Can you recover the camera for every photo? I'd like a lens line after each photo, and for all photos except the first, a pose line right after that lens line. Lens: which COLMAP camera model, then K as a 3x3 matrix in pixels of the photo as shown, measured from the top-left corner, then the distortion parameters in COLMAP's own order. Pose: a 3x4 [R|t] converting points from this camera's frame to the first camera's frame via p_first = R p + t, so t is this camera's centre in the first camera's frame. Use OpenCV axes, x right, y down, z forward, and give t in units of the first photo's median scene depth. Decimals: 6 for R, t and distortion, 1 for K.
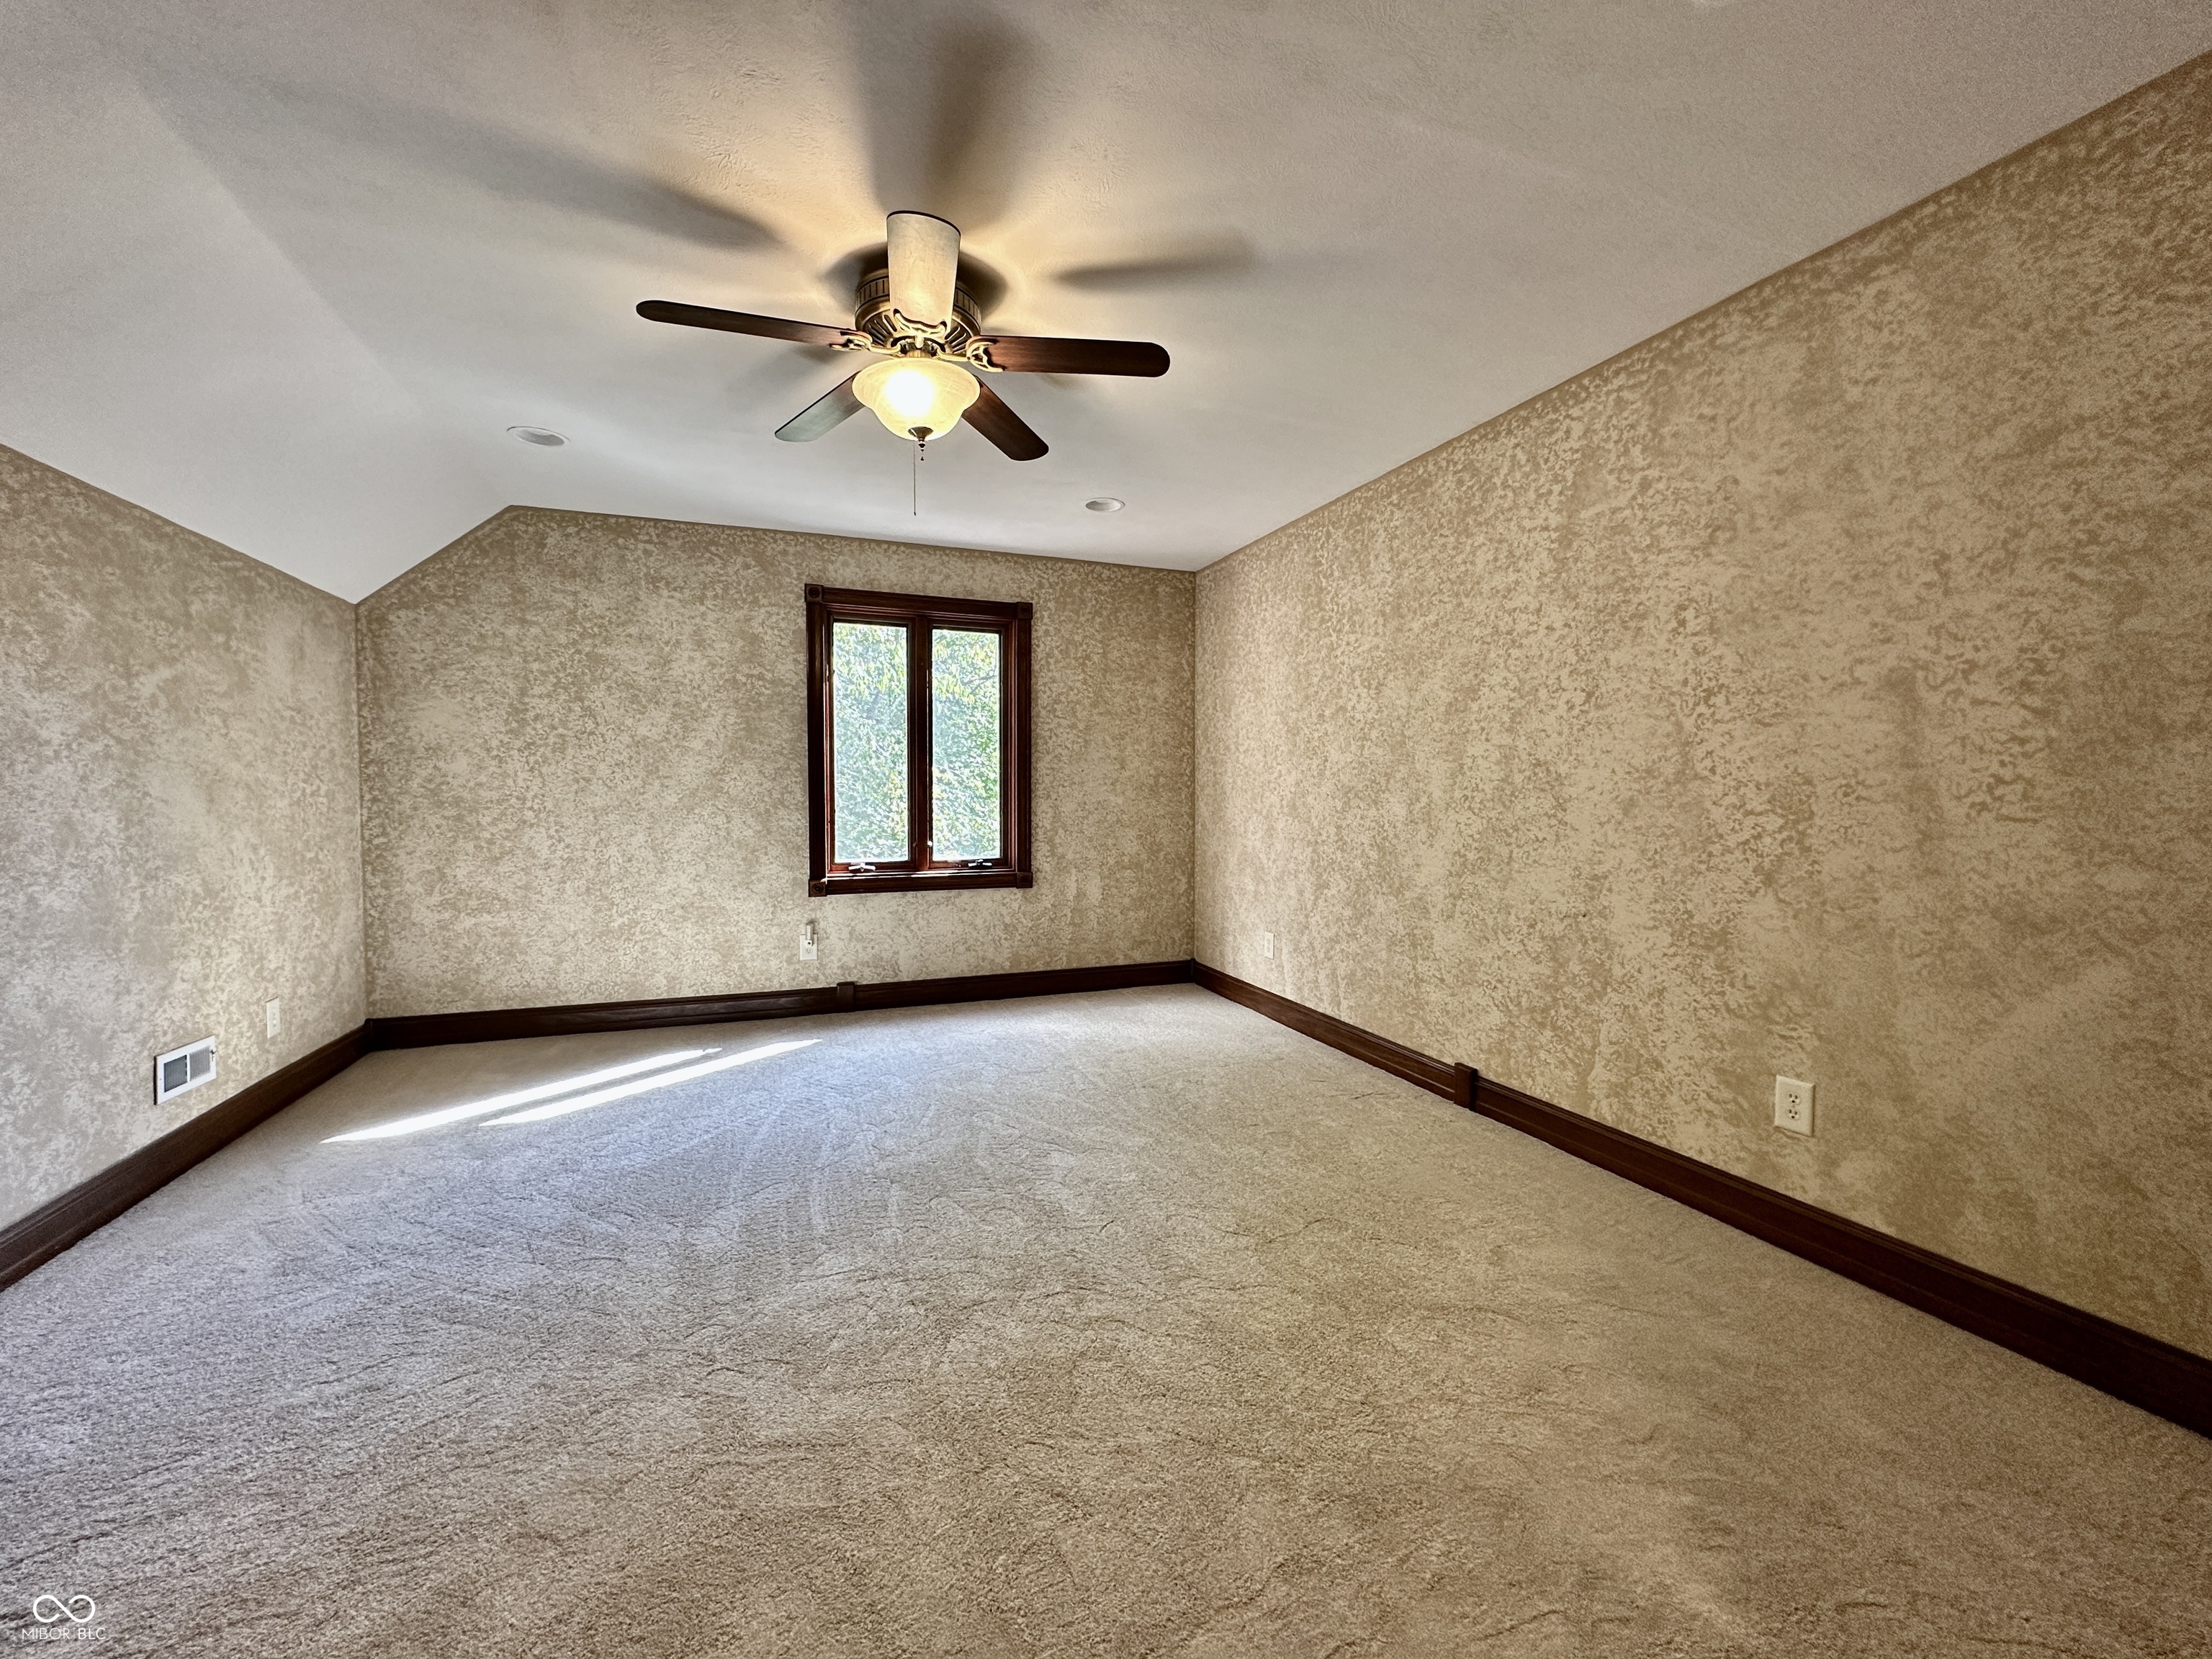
lens RADIAL K [[881.0, 0, 1106.0], [0, 881.0, 829.5], [0, 0, 1]] dist [-0.001399, 0.000036]
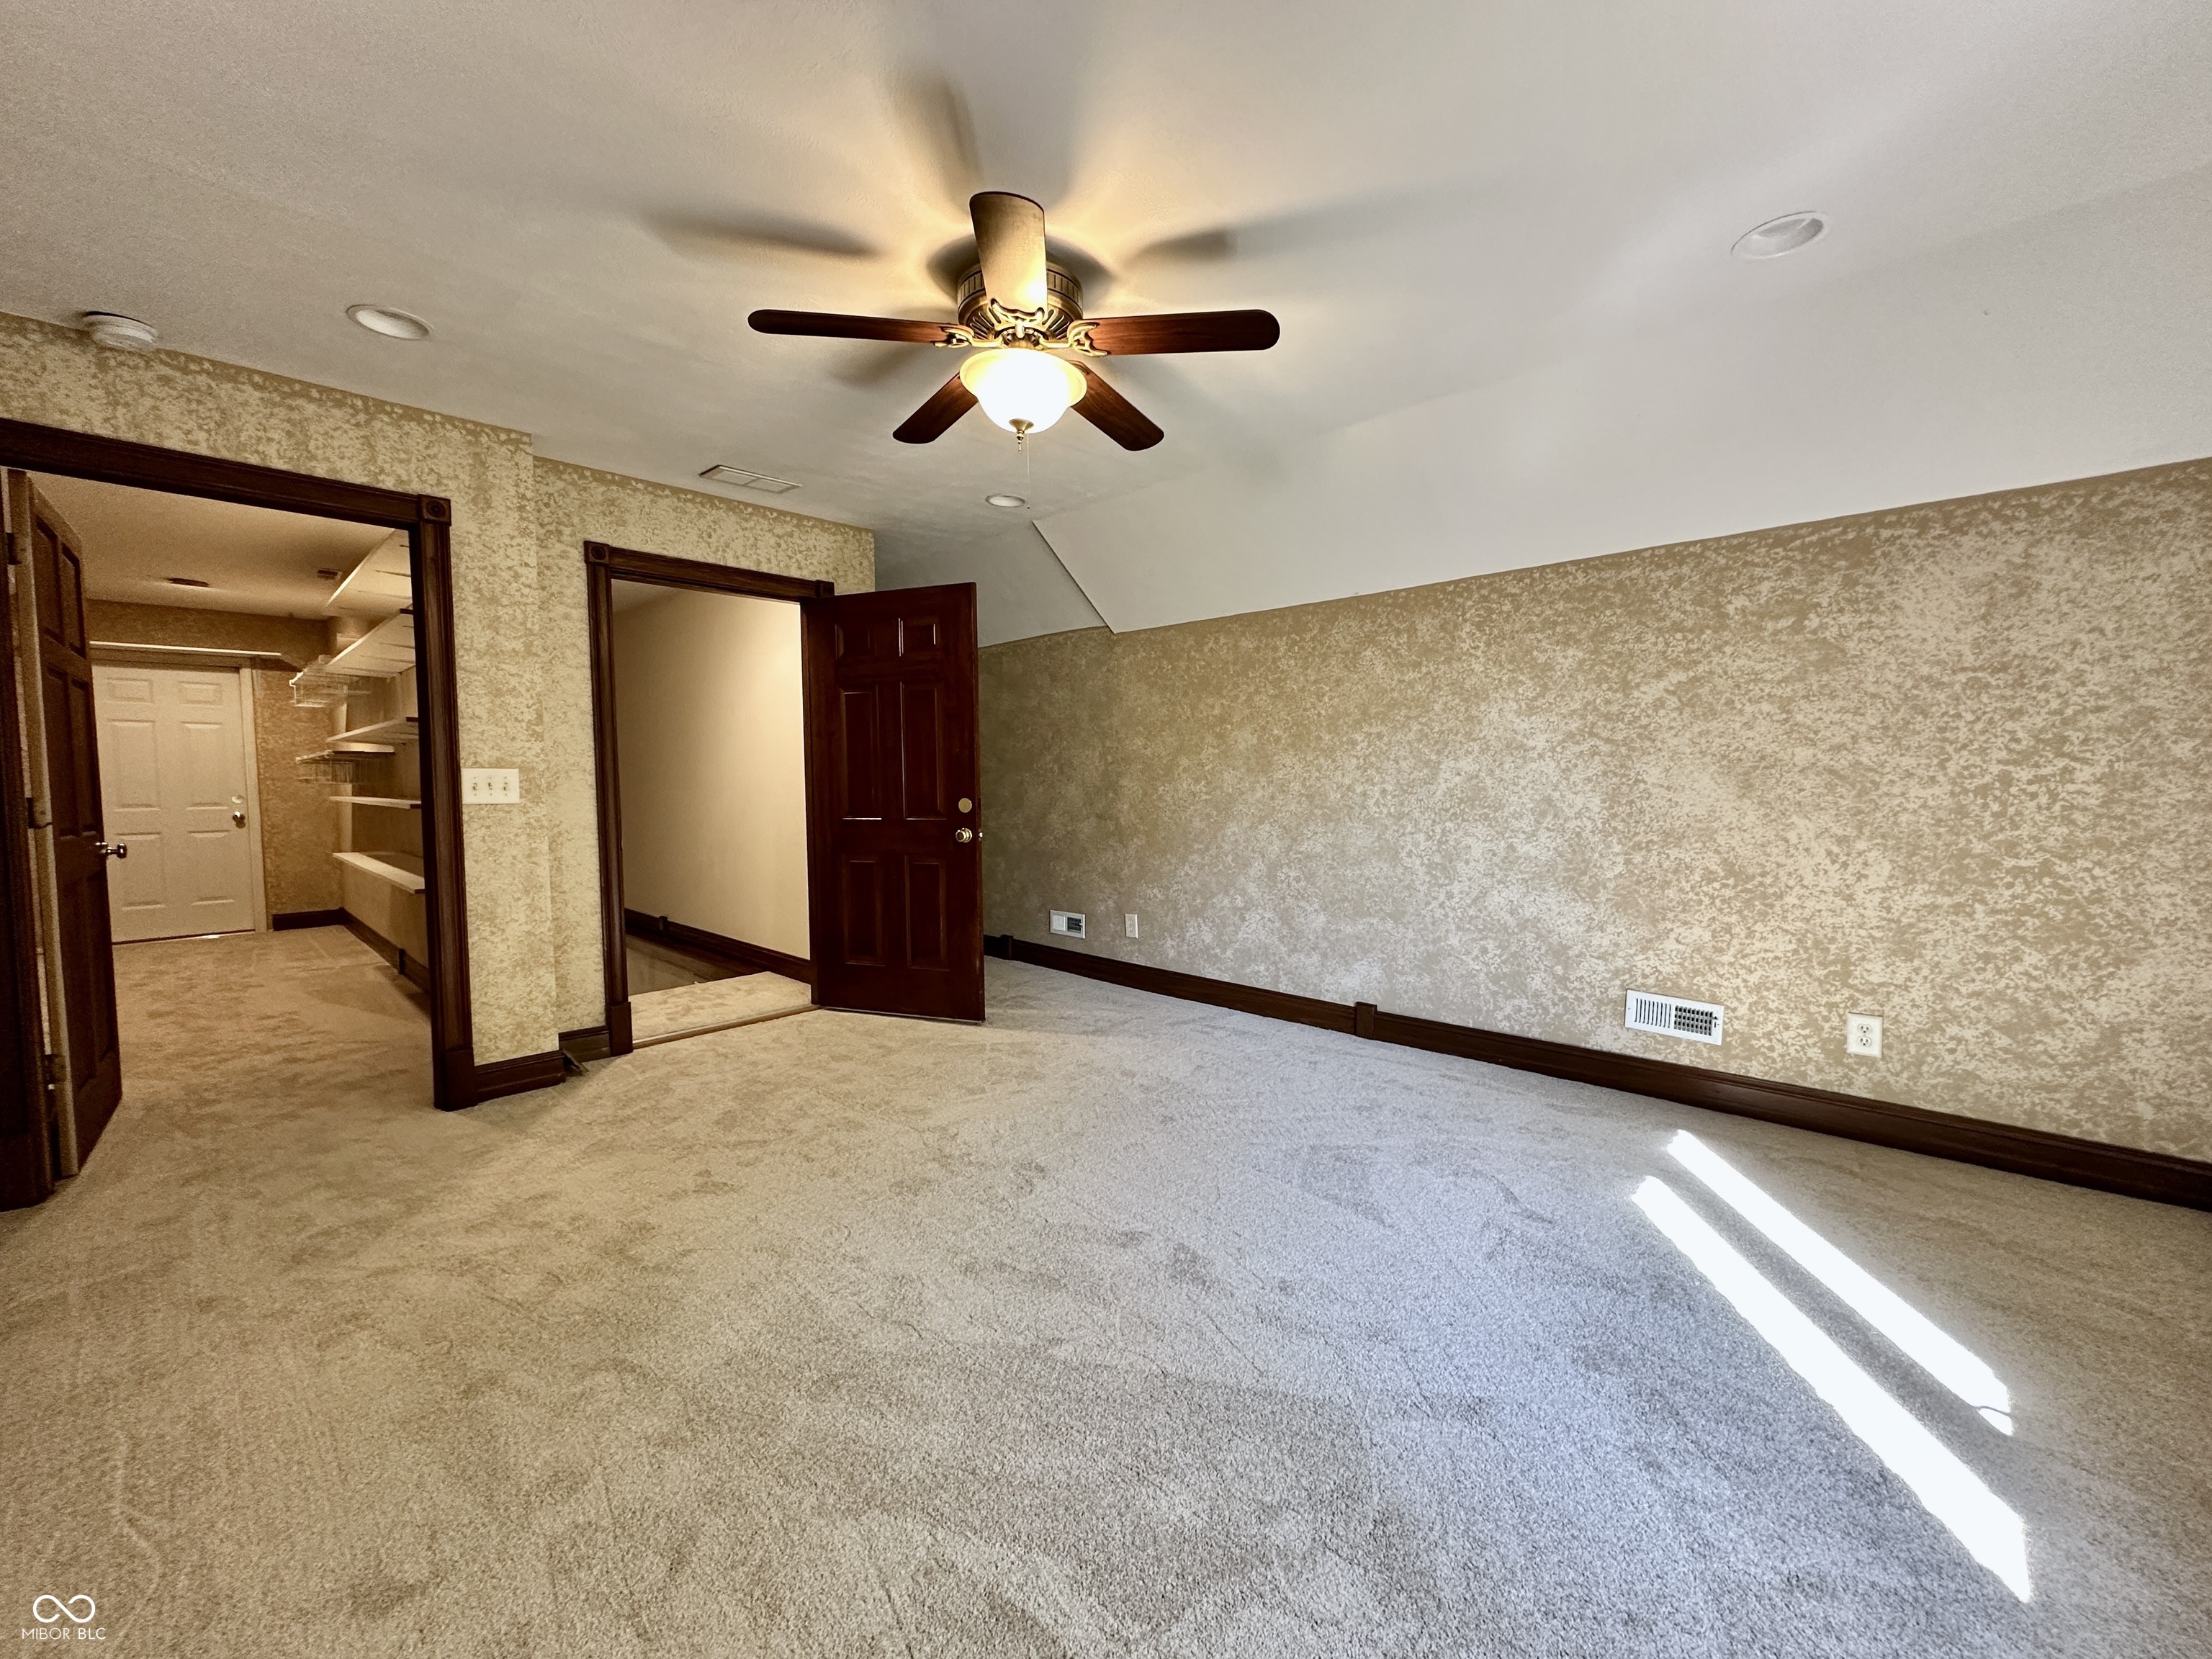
lens RADIAL K [[881.0, 0, 1106.0], [0, 881.0, 829.5], [0, 0, 1]] dist [-0.001399, 0.000036]
pose [[-0.901280, 0.033001, -0.431979, 0.143417], [-0.007996, 0.995658, 0.092747, -0.088130], [0.433164, 0.087045, -0.897102, 1.941020]]
